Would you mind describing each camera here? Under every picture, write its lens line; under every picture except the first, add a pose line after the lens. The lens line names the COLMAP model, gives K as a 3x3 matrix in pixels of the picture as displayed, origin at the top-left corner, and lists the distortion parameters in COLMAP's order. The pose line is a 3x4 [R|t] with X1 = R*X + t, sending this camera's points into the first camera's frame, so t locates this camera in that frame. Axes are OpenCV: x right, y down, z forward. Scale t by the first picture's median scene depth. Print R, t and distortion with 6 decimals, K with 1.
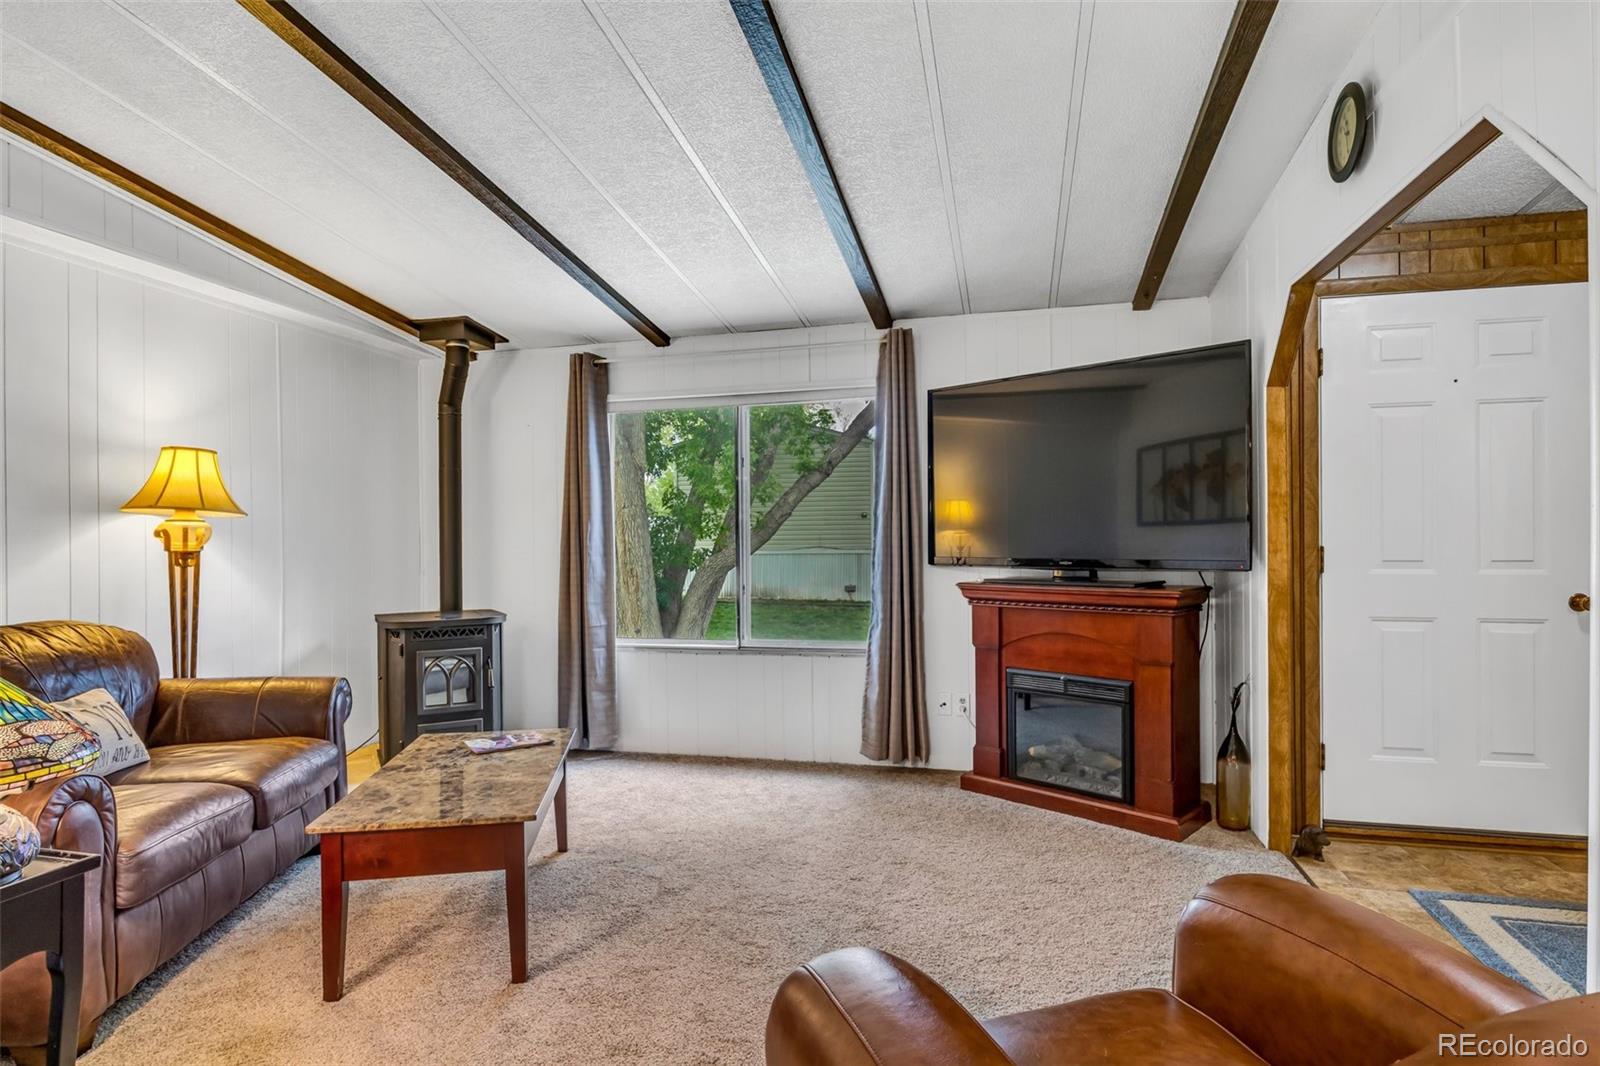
lens RADIAL K [[815.0, 0, 805.9], [0, 815.0, 535.1], [0, 0, 1]] dist [-0.002235, -0.000313]
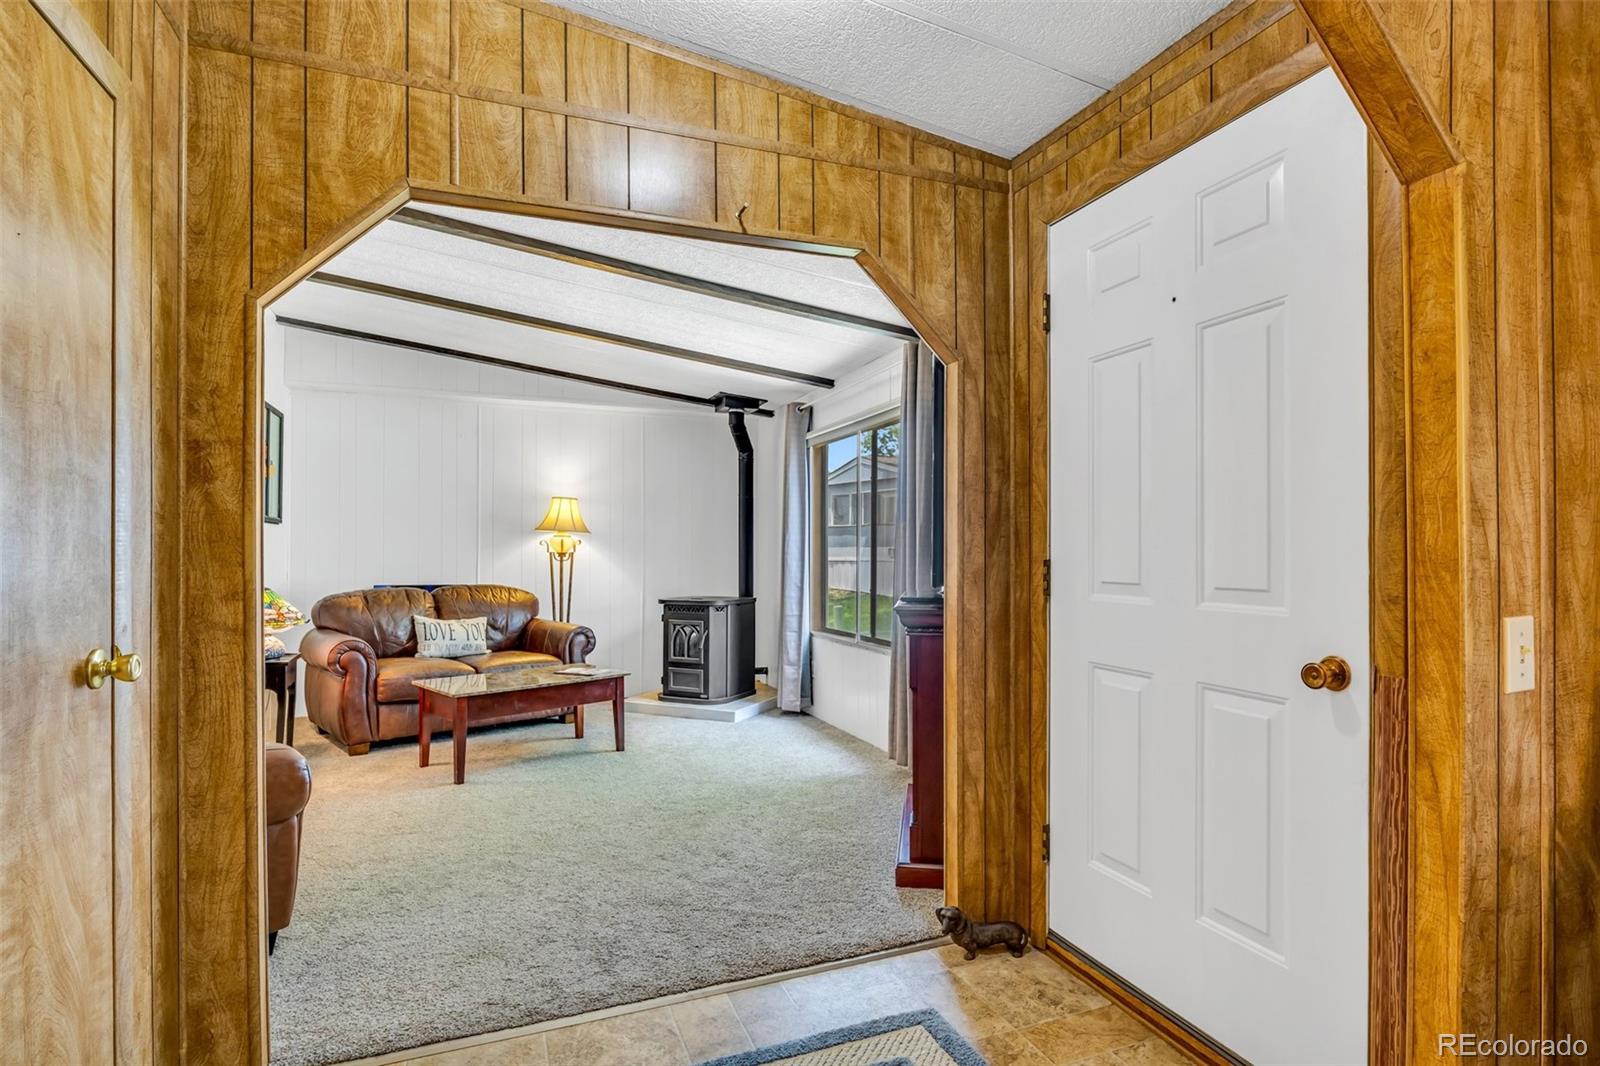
lens RADIAL K [[797.6, 0, 803.1], [0, 797.6, 541.8], [0, 0, 1]] dist [-0.003086, -0.000687]
pose [[0.584230, -0.002709, -0.811584, 1.094206], [0.002844, 0.999995, -0.001290, -0.002282], [0.811583, -0.001555, 0.584235, 0.394990]]
